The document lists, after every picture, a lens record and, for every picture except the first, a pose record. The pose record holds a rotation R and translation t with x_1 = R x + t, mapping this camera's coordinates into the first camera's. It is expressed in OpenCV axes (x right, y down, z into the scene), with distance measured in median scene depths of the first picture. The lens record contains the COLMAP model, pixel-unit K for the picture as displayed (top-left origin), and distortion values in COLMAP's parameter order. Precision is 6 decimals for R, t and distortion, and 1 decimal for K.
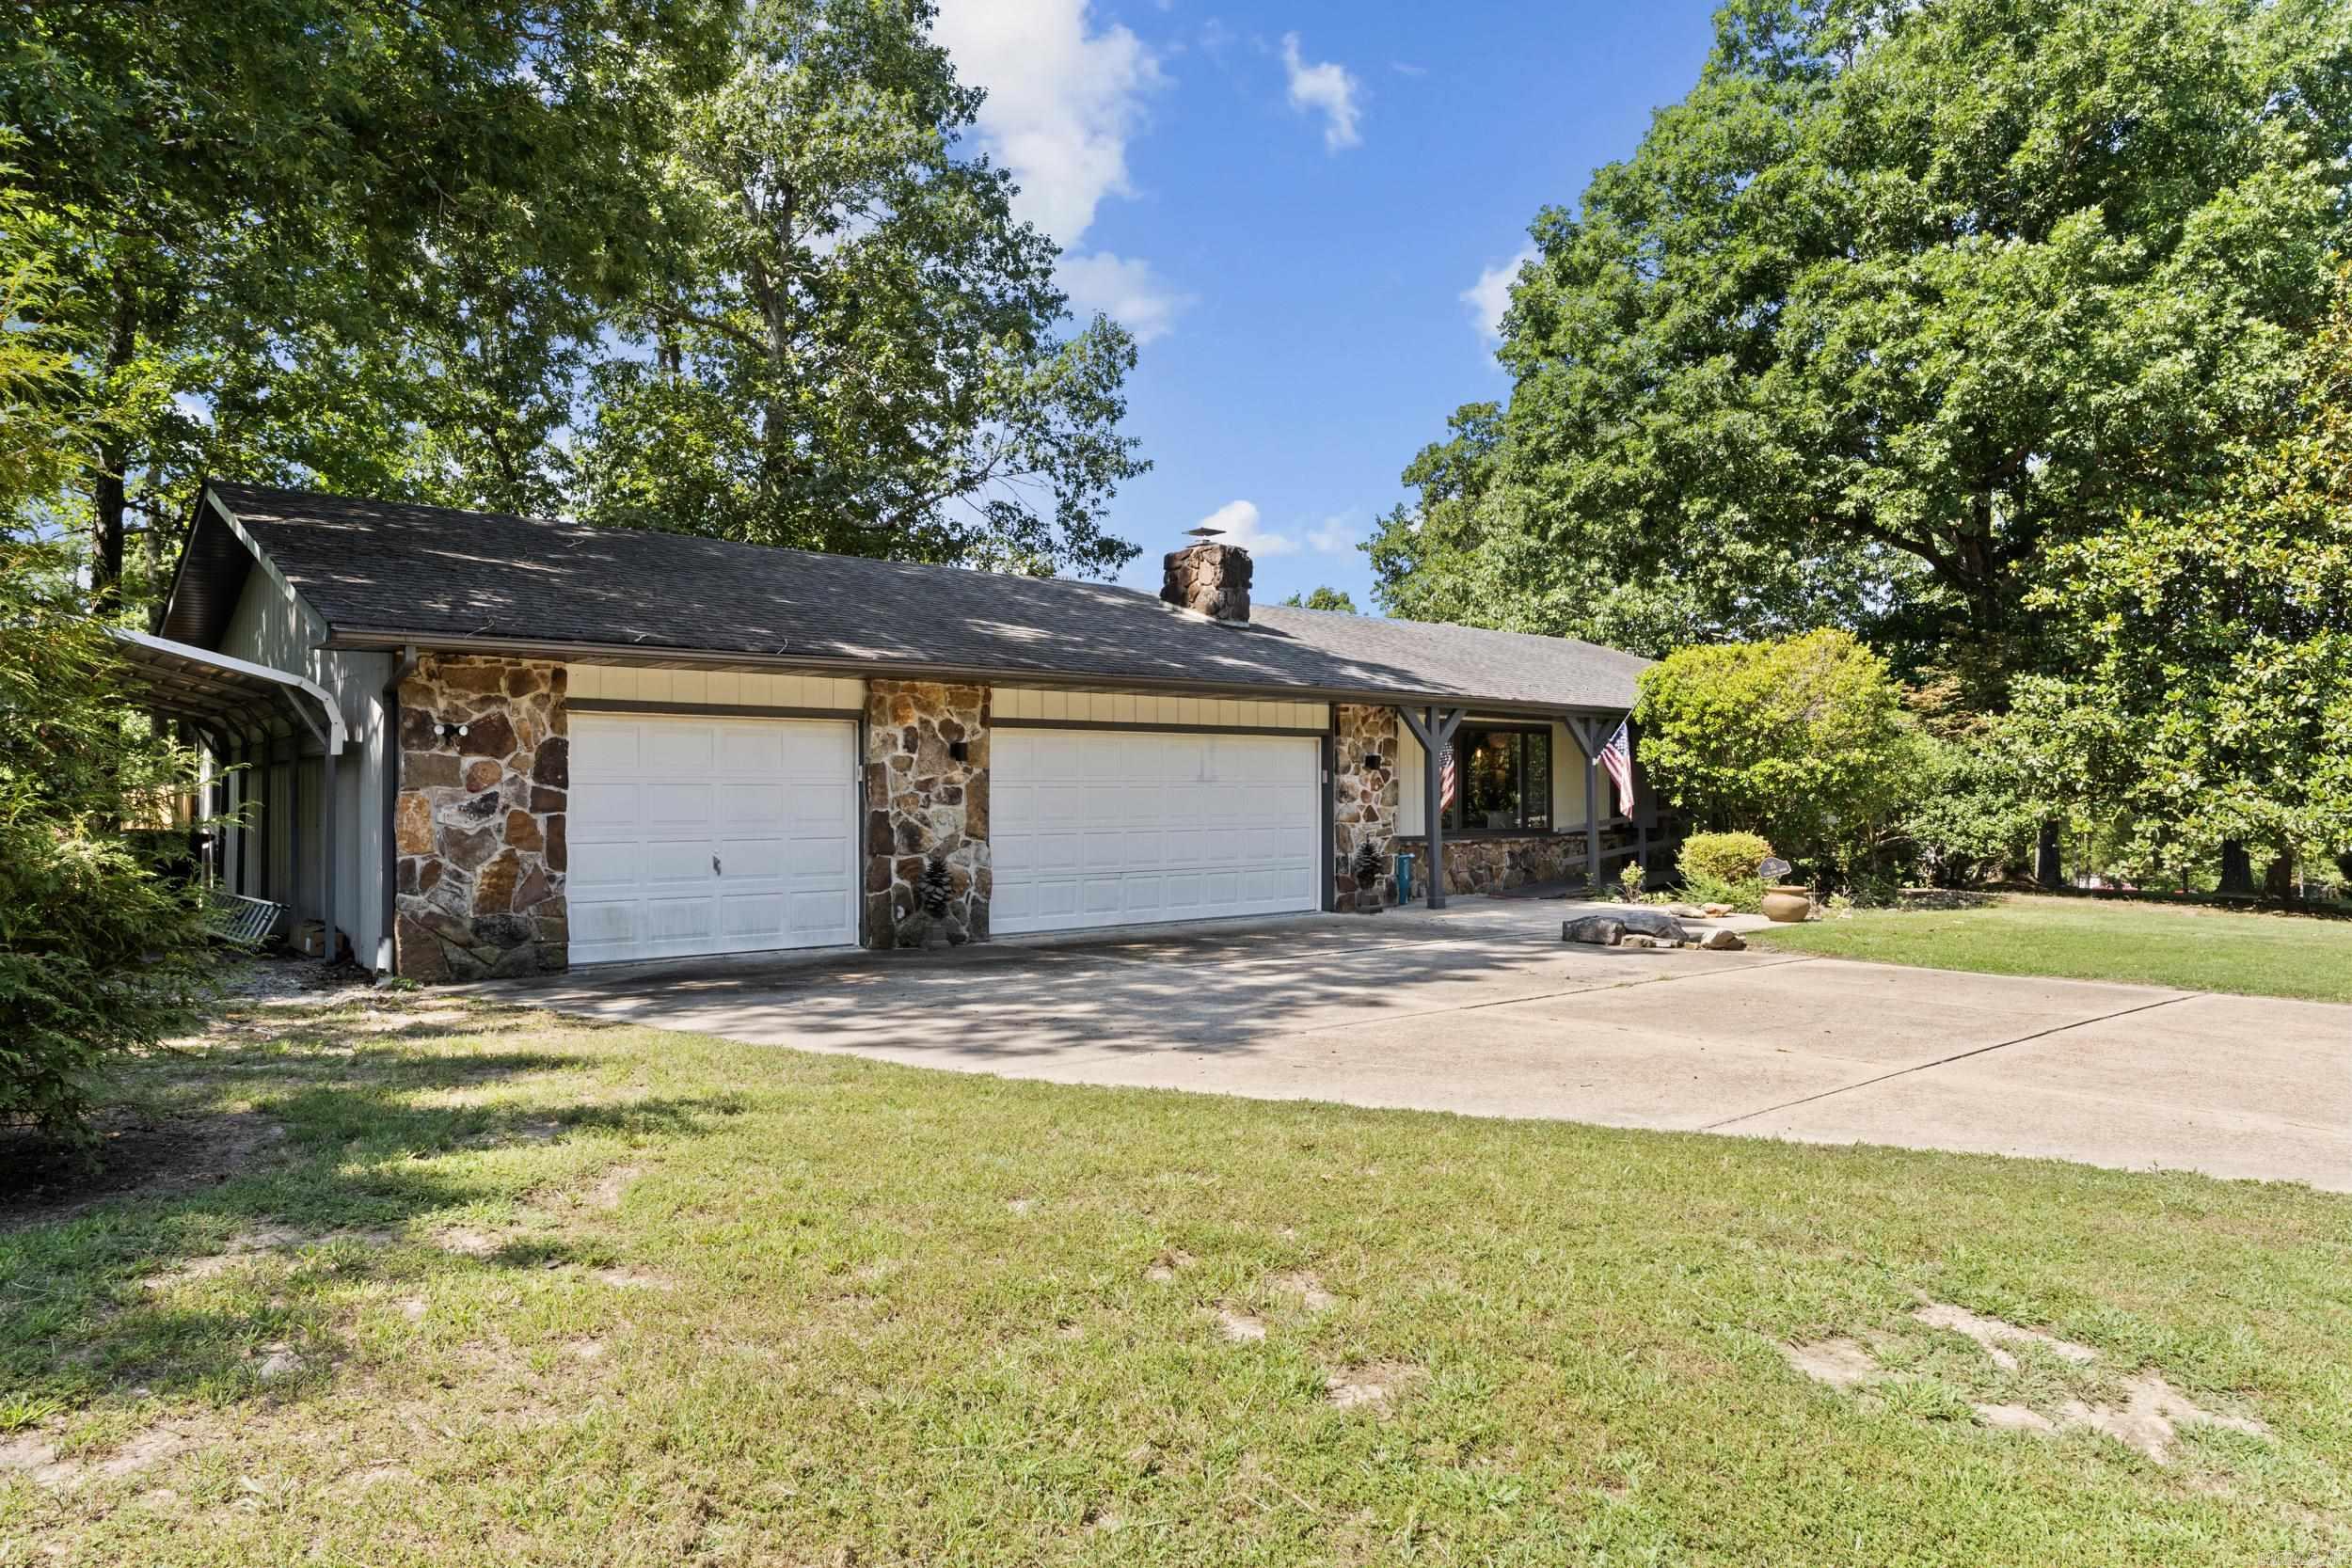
lens RADIAL K [[1516.0, 0, 1176.5], [0, 1516.0, 788.9], [0, 0, 1]] dist [-0.006571, -0.000296]
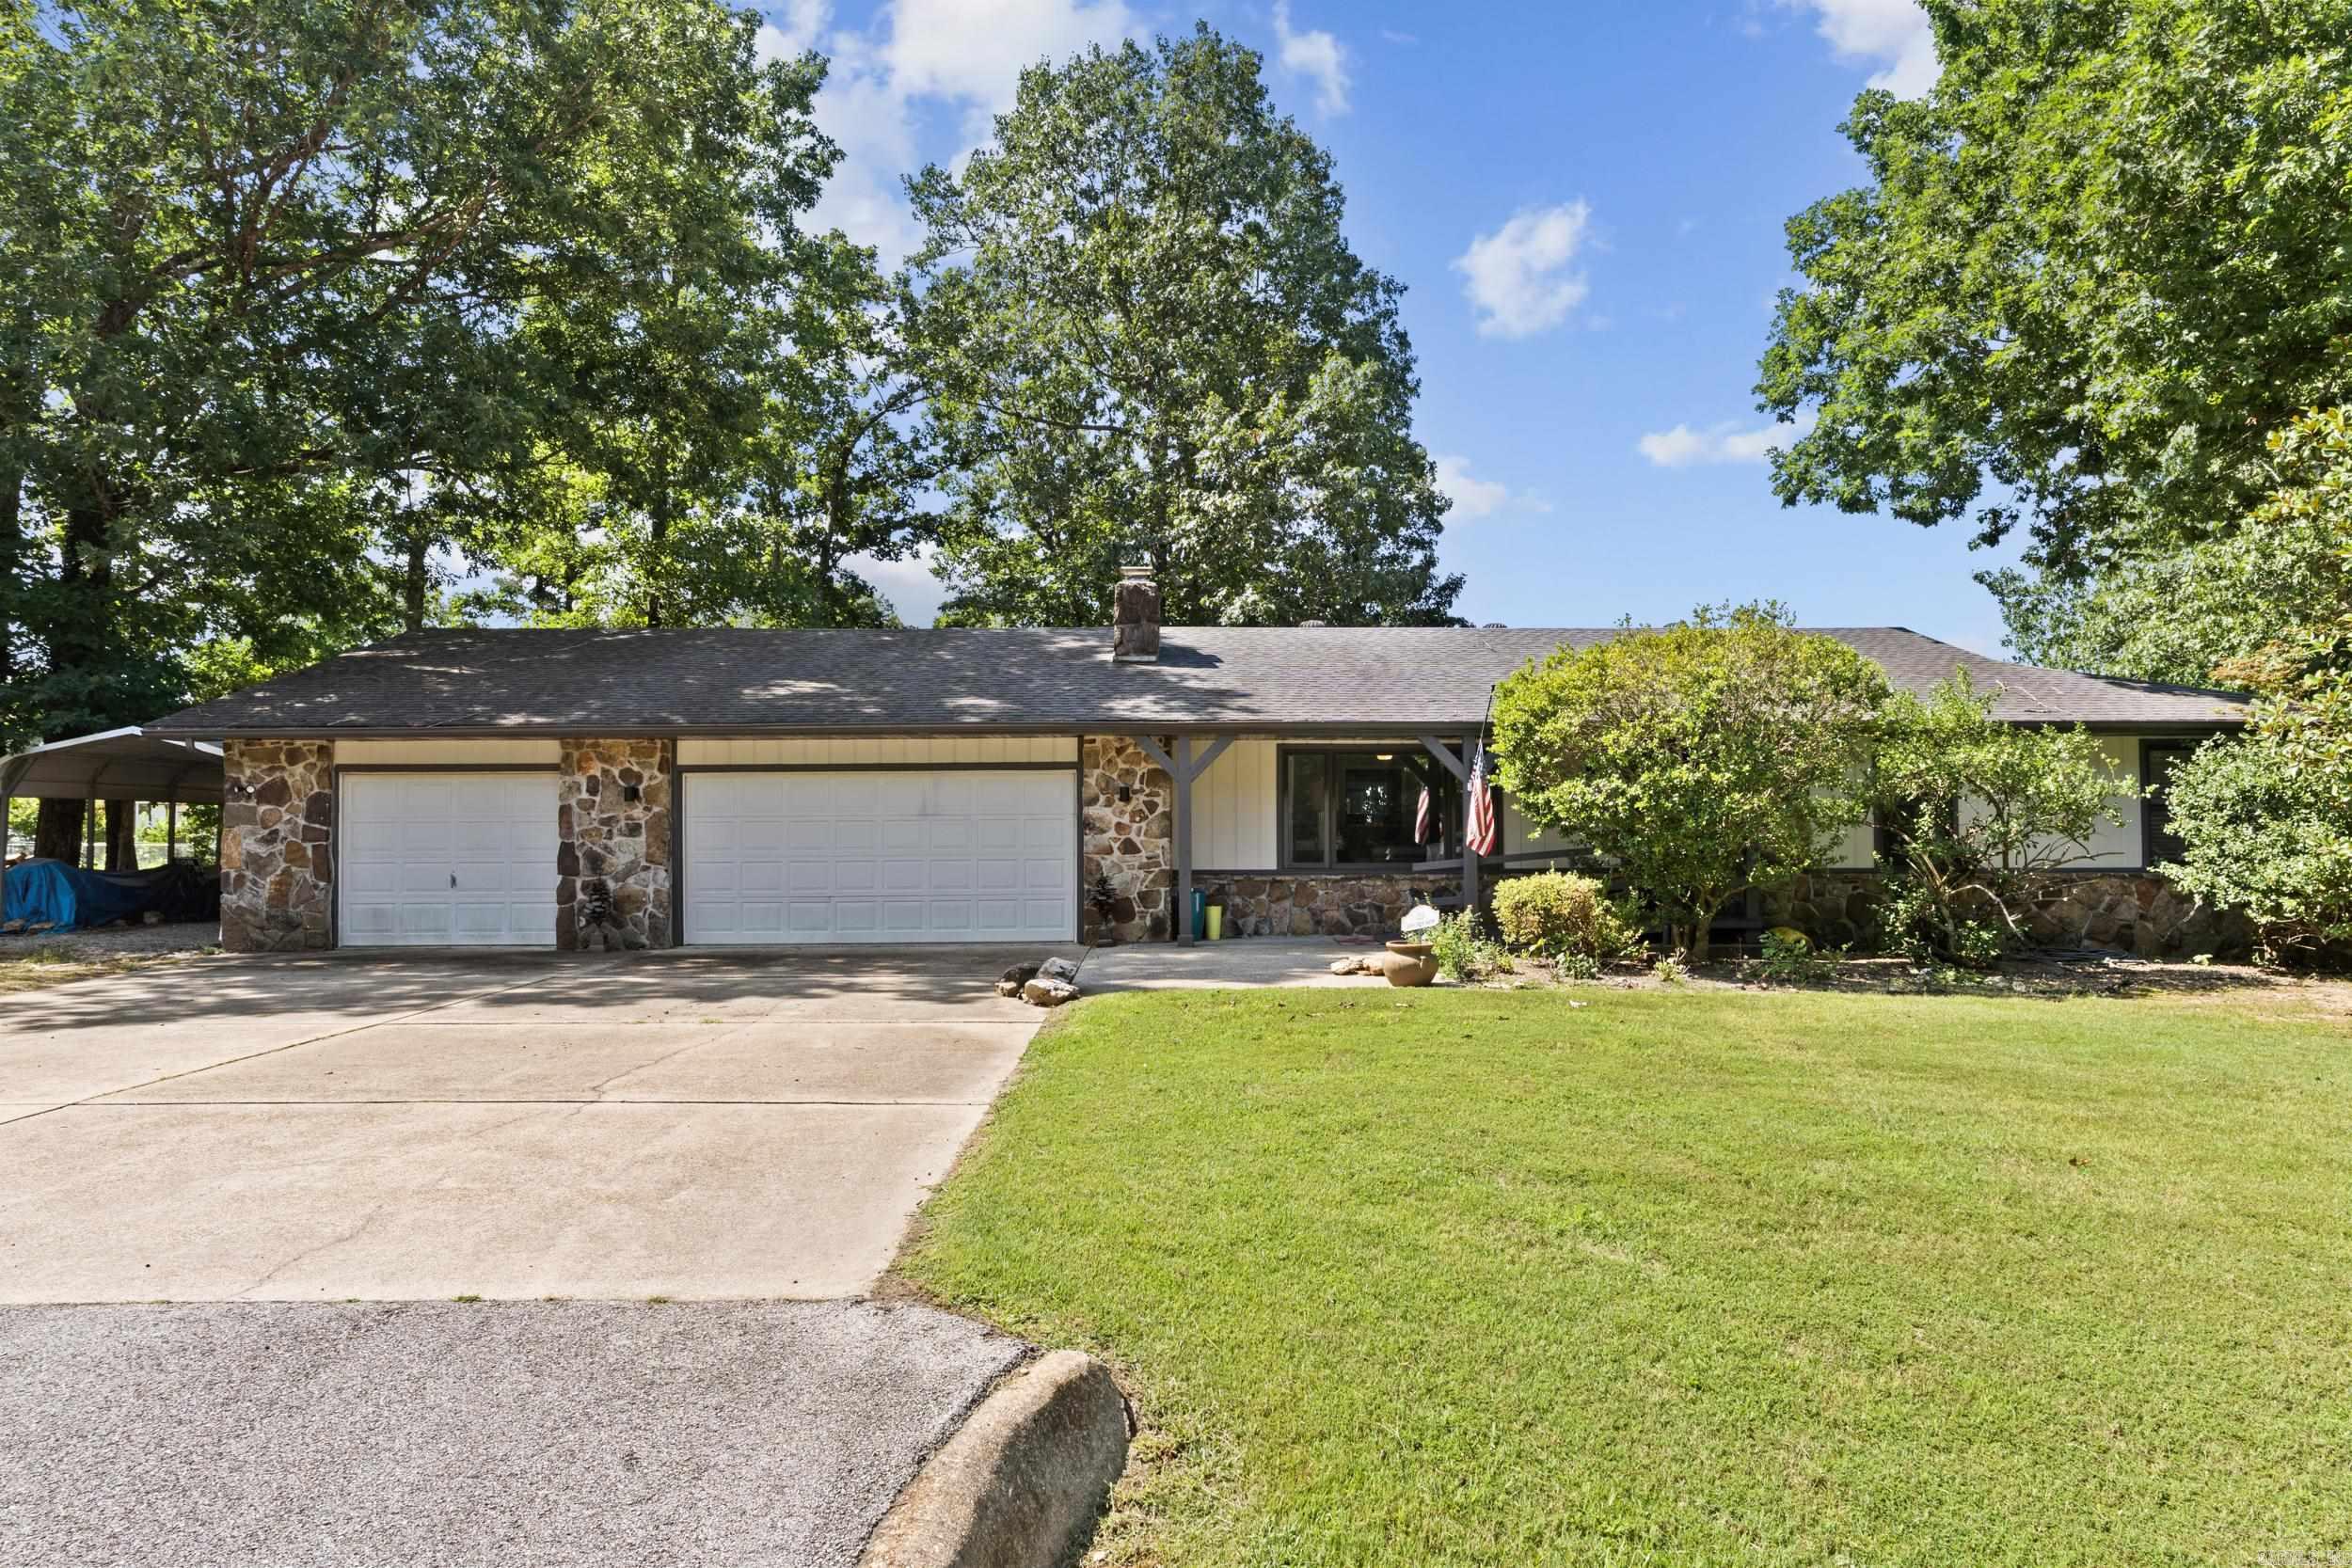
lens RADIAL K [[1405.3, 0, 1176.7], [0, 1405.3, 785.8], [0, 0, 1]] dist [0.004552, 0.000306]
pose [[0.756301, -0.018464, -0.653963, 0.960021], [0.006842, 0.999770, -0.020315, -0.004968], [0.654188, 0.010890, 0.756253, 0.429479]]
